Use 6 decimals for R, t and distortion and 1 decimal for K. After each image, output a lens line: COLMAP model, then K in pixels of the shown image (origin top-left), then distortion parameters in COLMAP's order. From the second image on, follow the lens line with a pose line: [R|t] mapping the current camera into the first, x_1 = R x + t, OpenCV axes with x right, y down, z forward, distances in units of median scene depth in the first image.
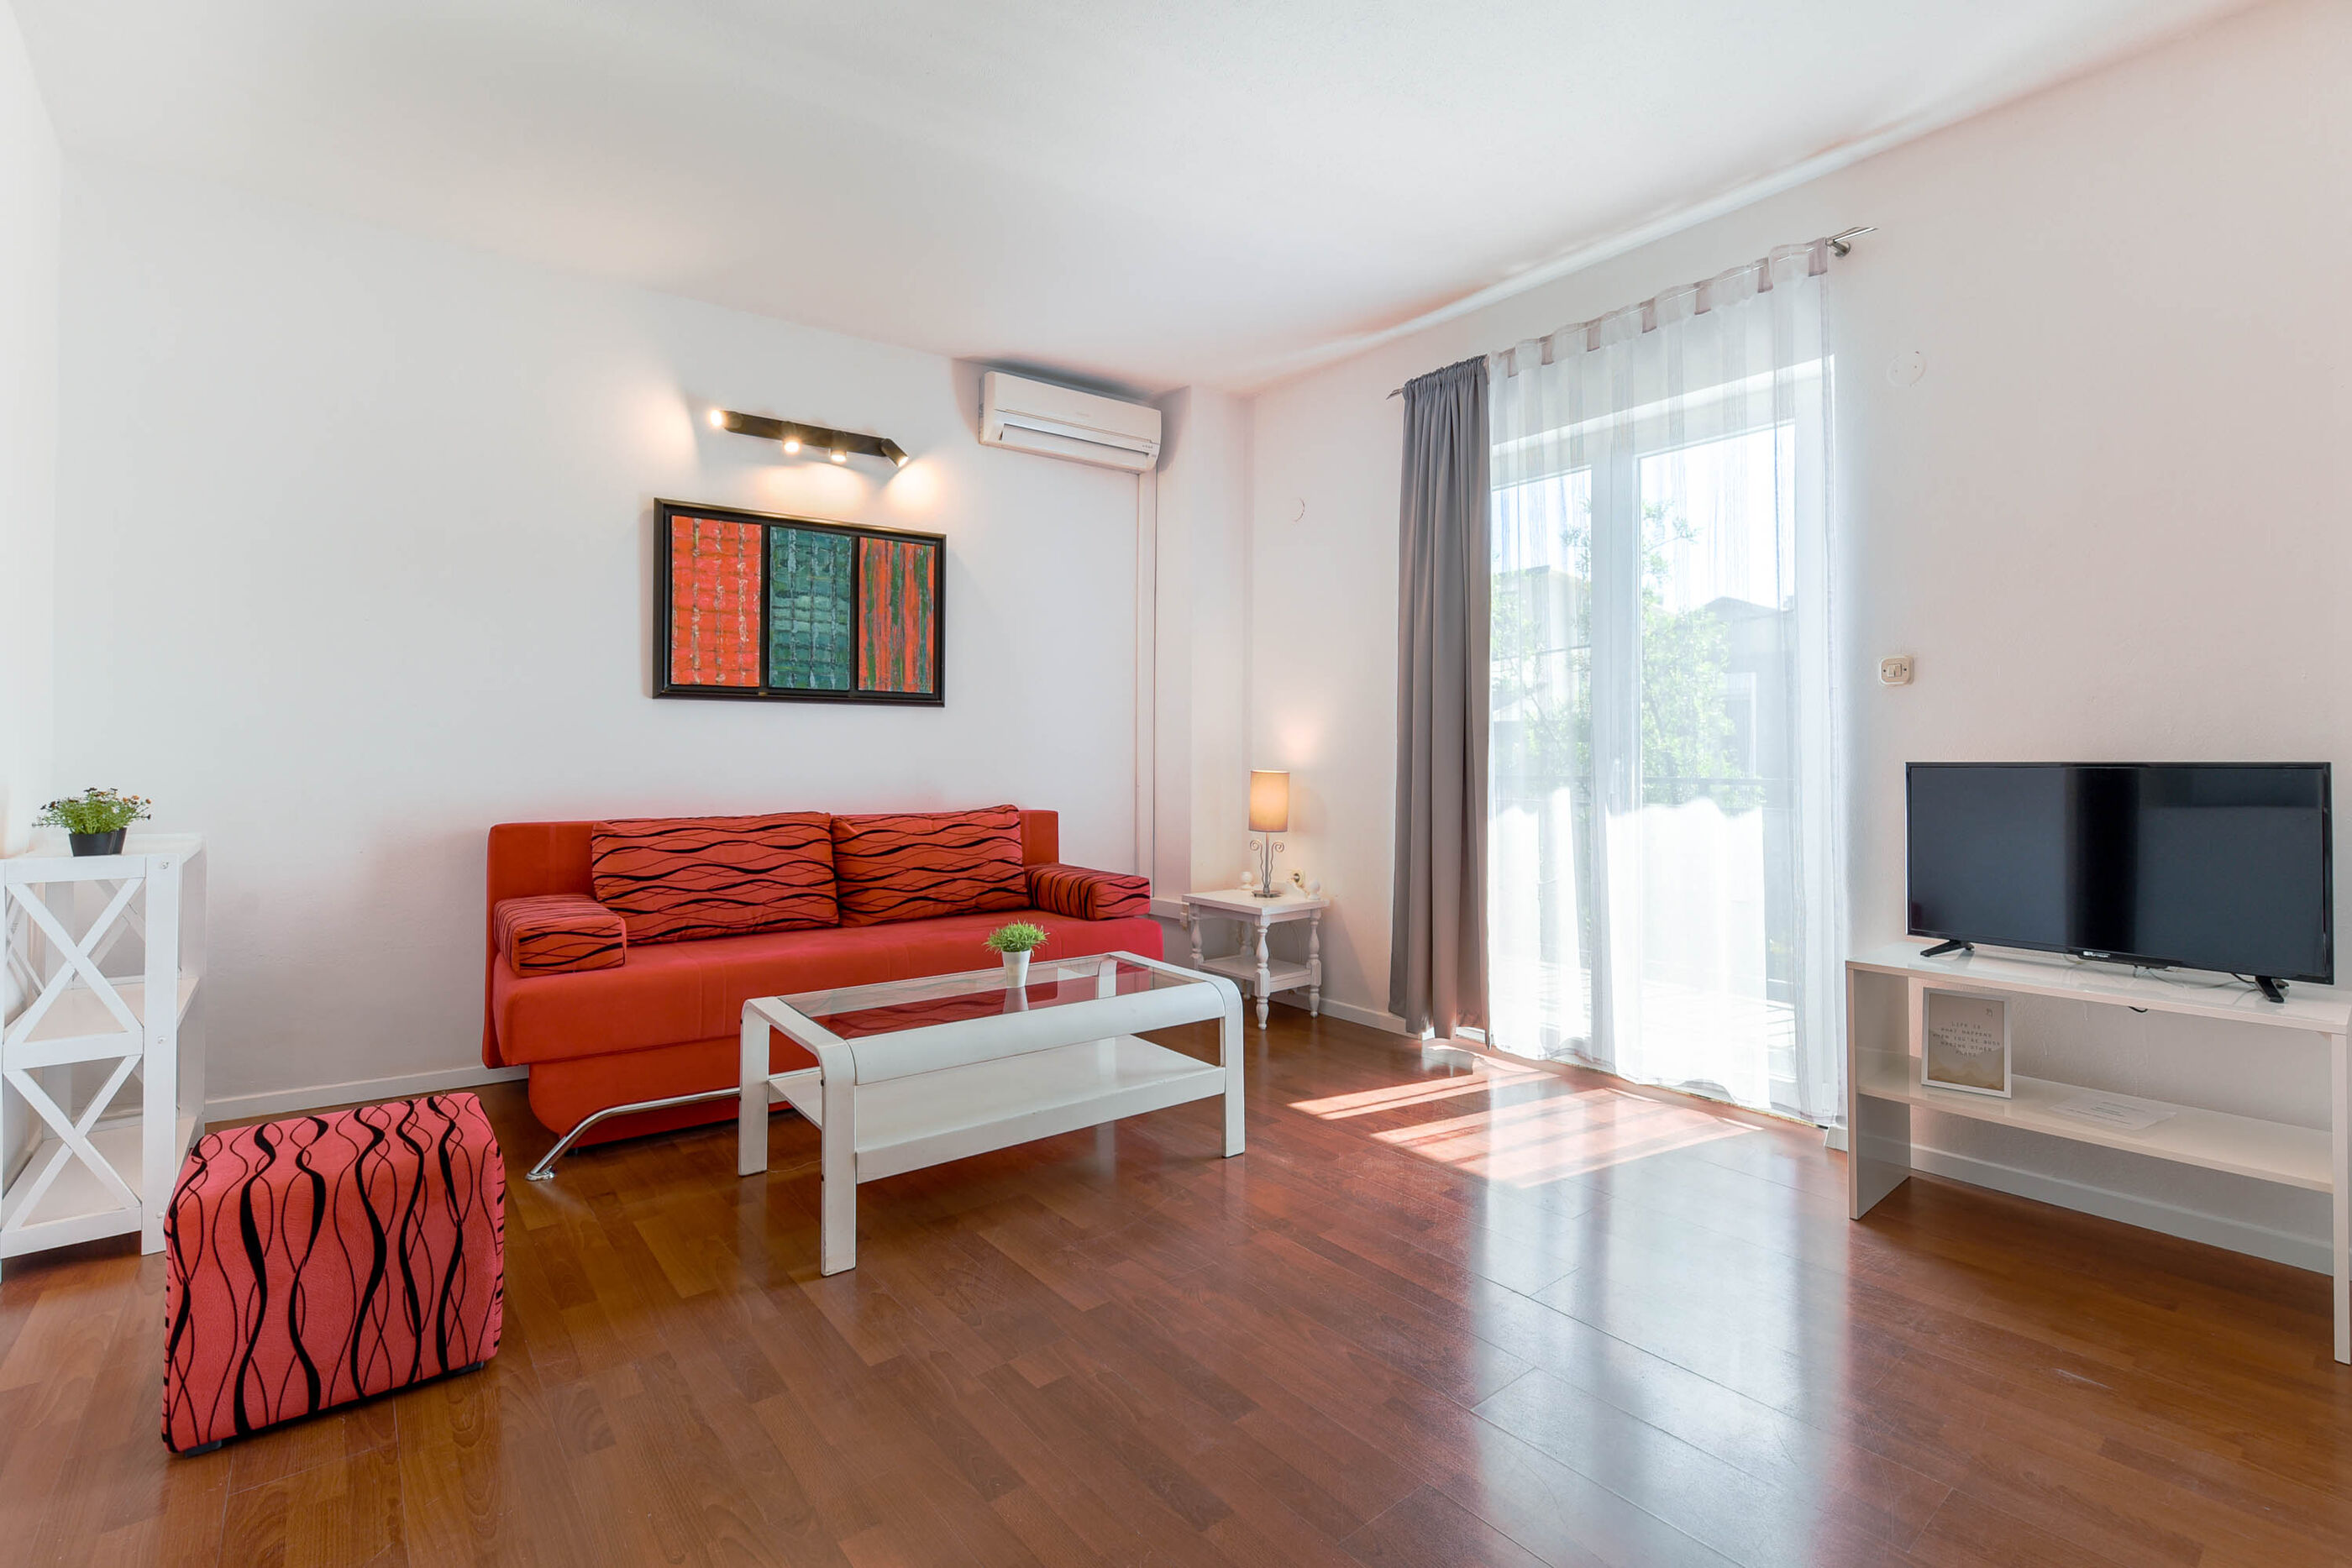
lens RADIAL K [[1048.1, 0, 1172.6], [0, 1048.1, 754.7], [0, 0, 1]] dist [0.002941, -0.009352]
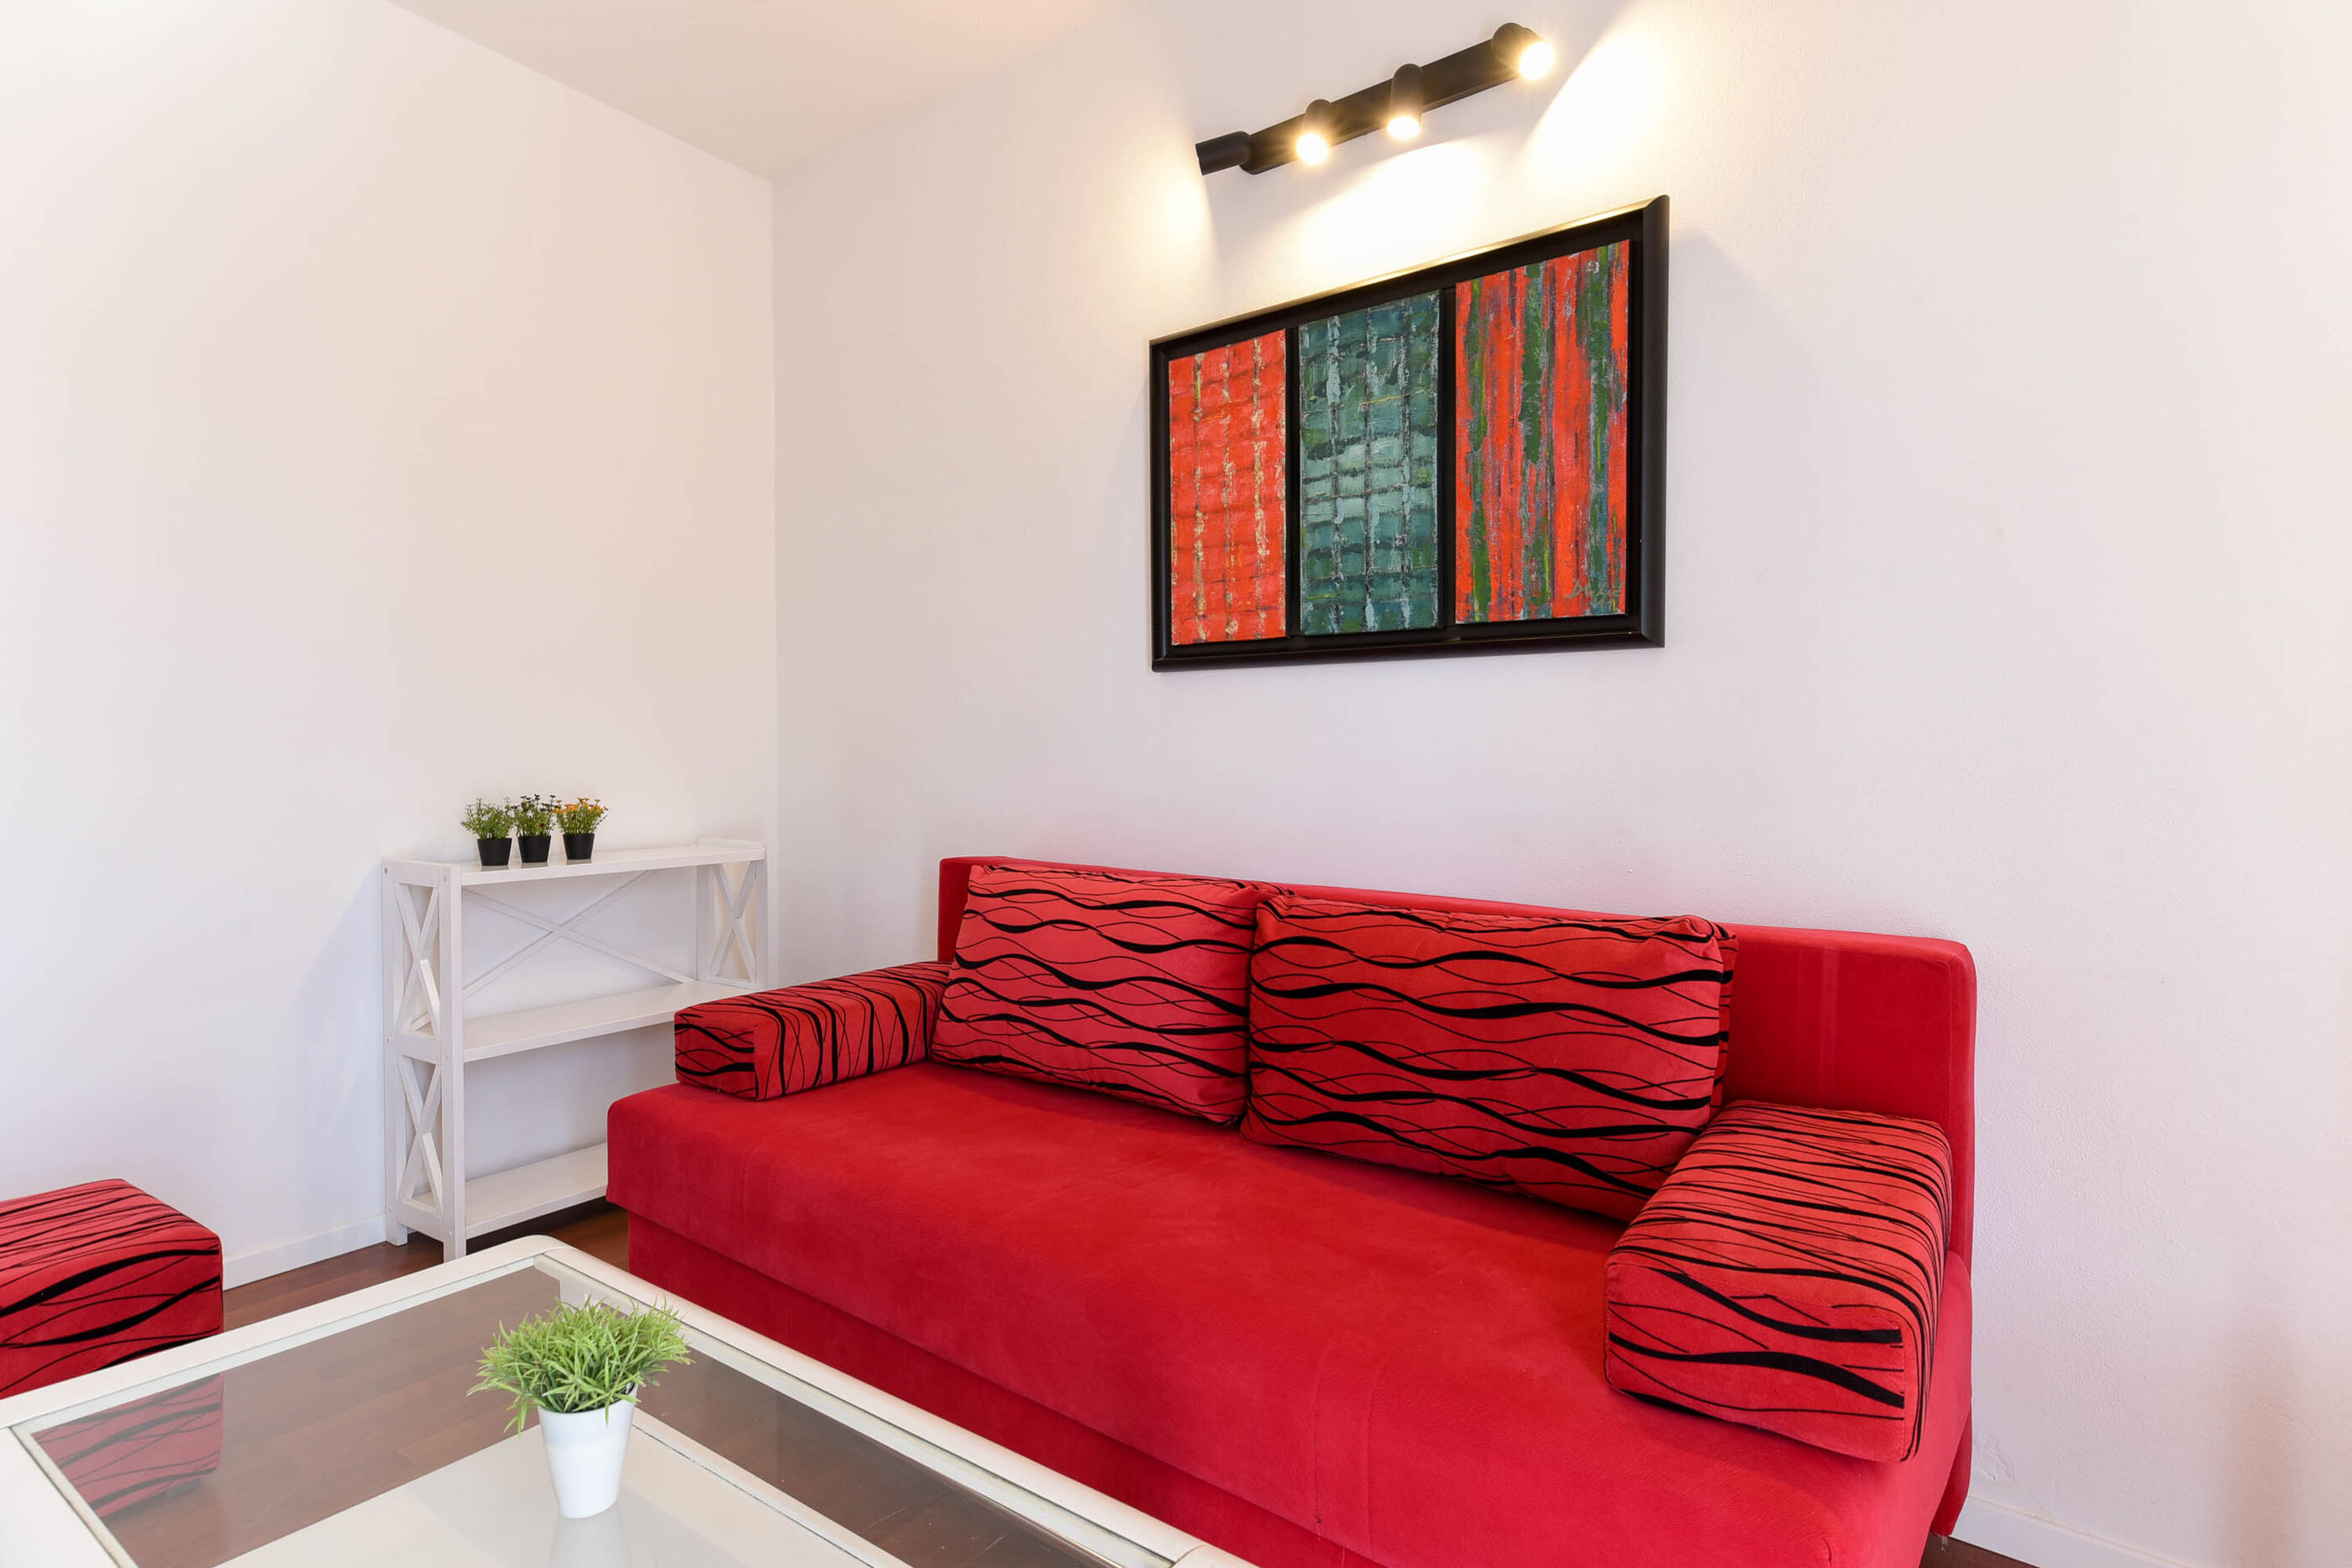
lens RADIAL K [[1235.5, 0, 1223.7], [0, 1235.5, 772.5], [0, 0, 1]] dist [0.027846, -0.012994]
pose [[0.279362, 0.017320, -0.960030, 0.201701], [0.000627, 0.999834, 0.018221, -0.007226], [0.960186, -0.005693, 0.279304, 0.792696]]
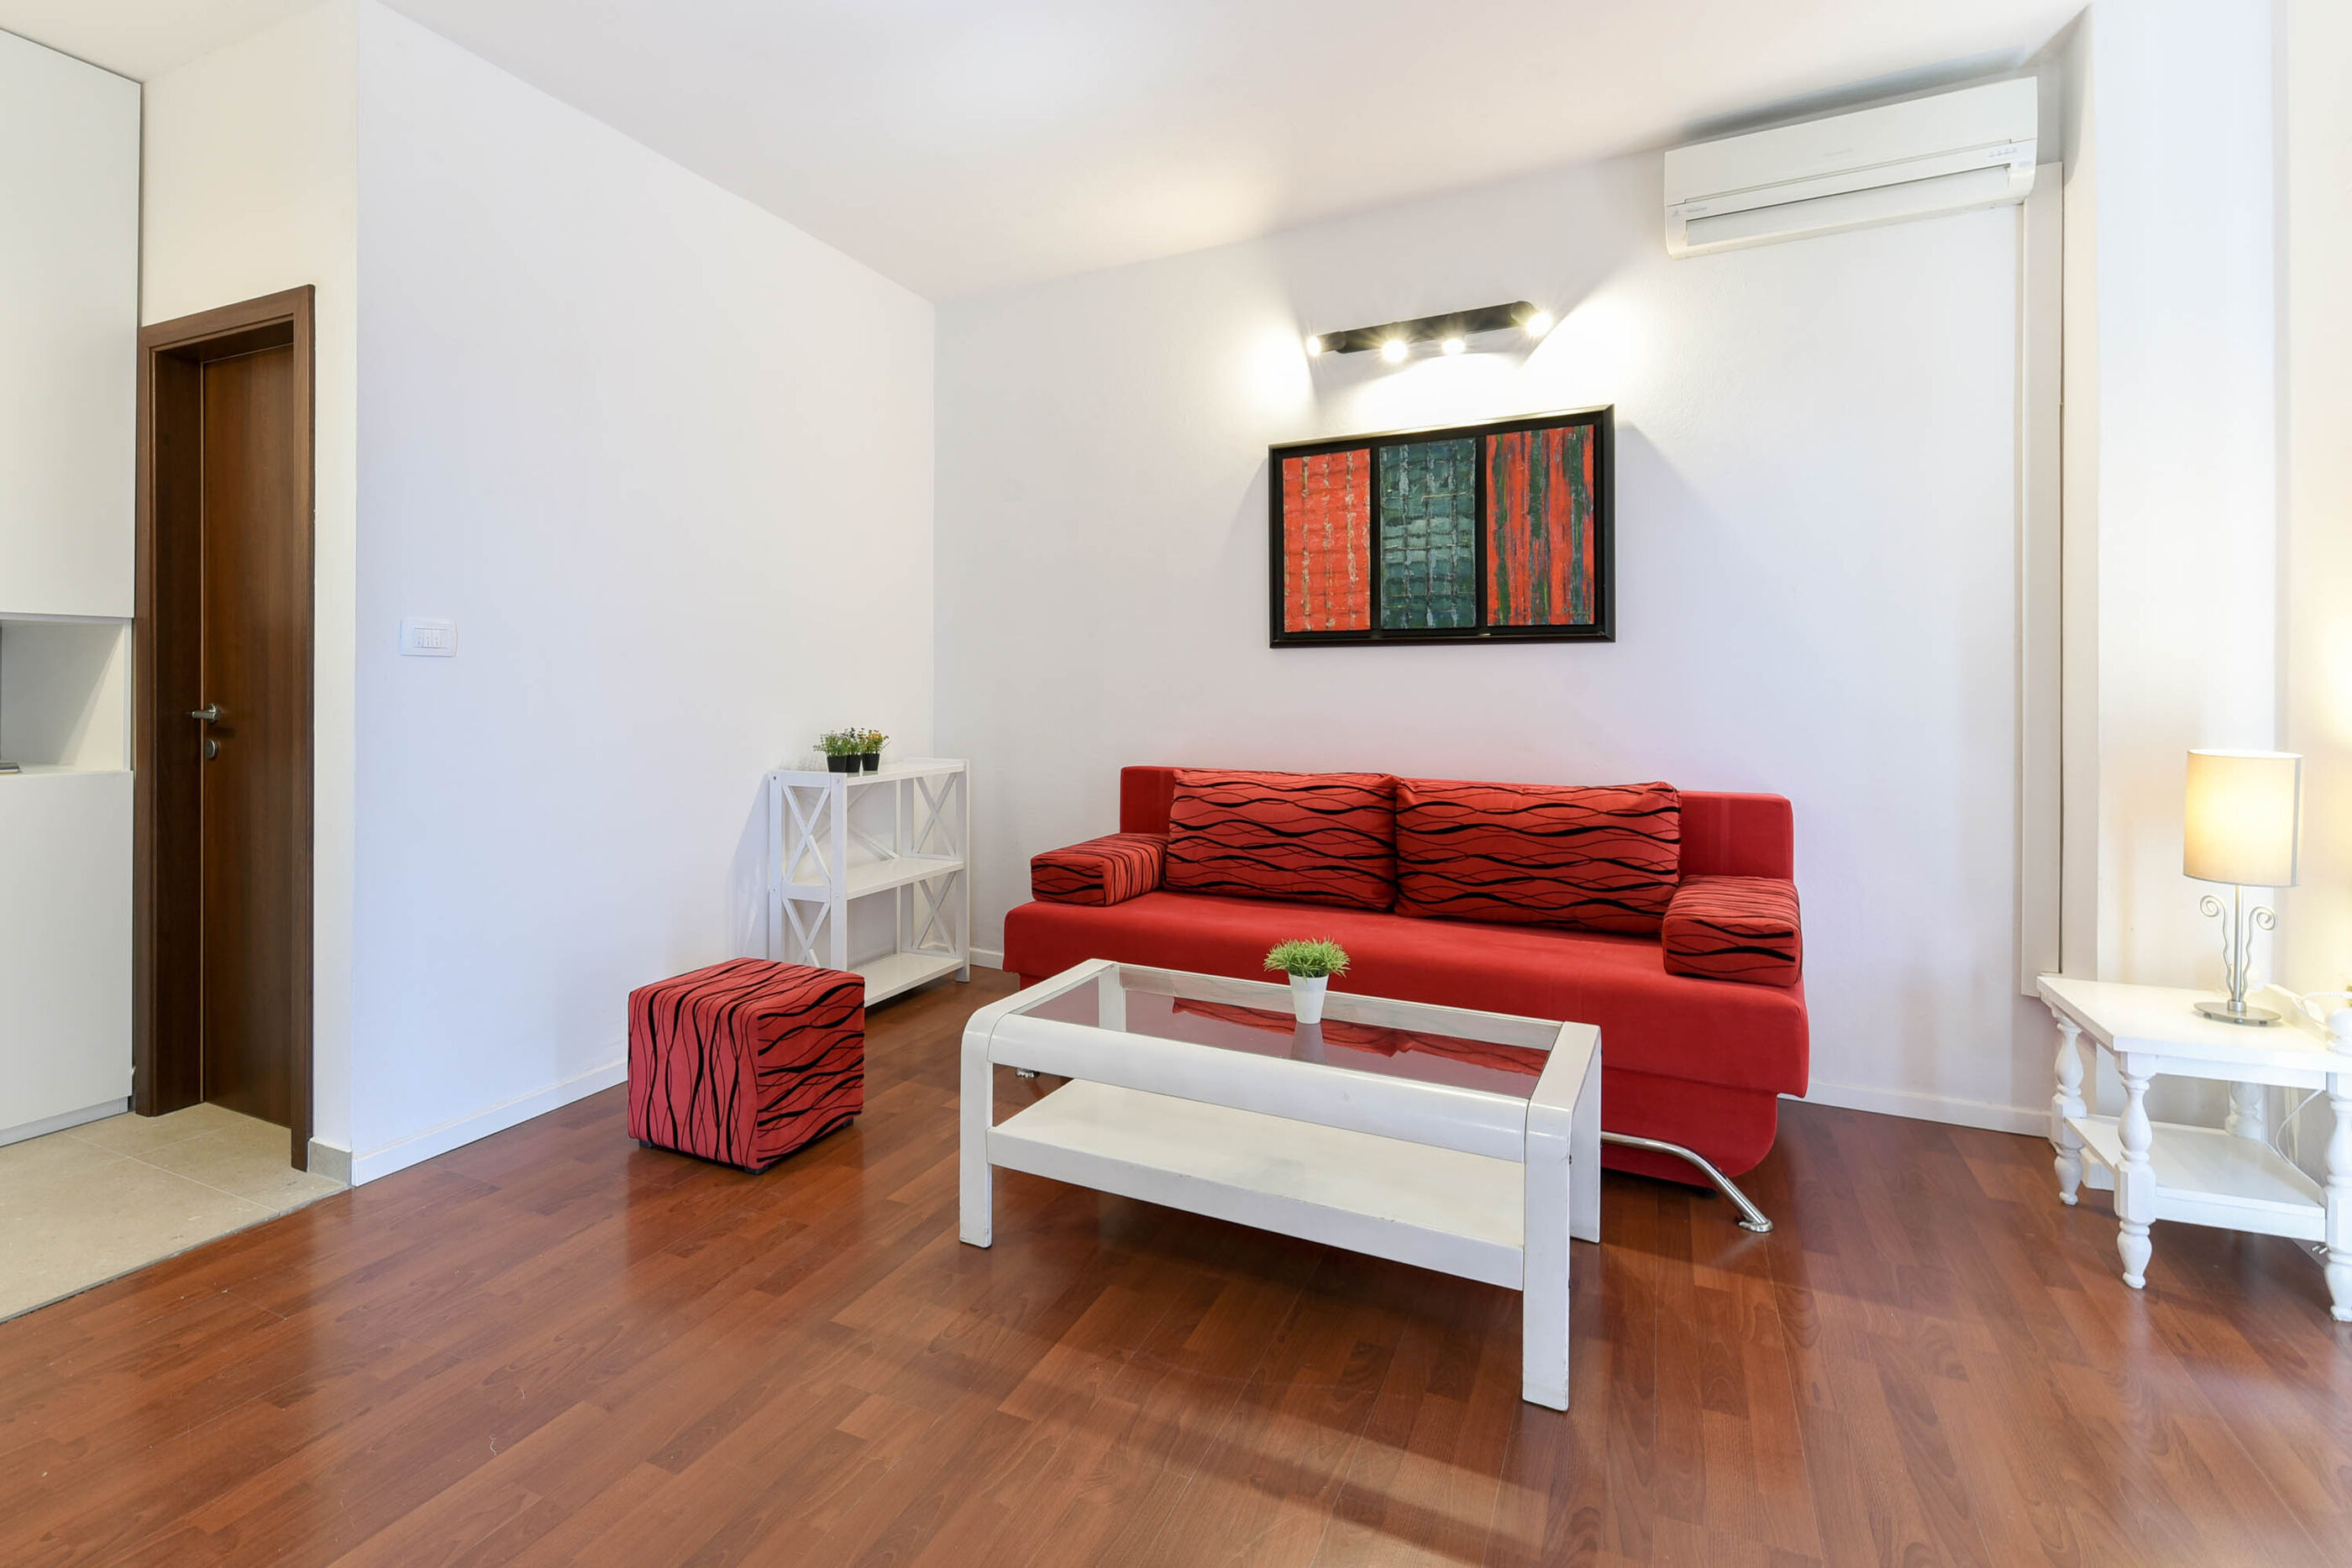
lens RADIAL K [[1160.2, 0, 1064.1], [0, 1160.2, 681.6], [0, 0, 1]] dist [-0.002615, -0.001027]
pose [[0.396025, -0.004191, -0.918230, 0.410229], [0.004035, 0.999988, -0.002824, -0.018638], [0.918231, -0.002587, 0.396037, 0.368003]]
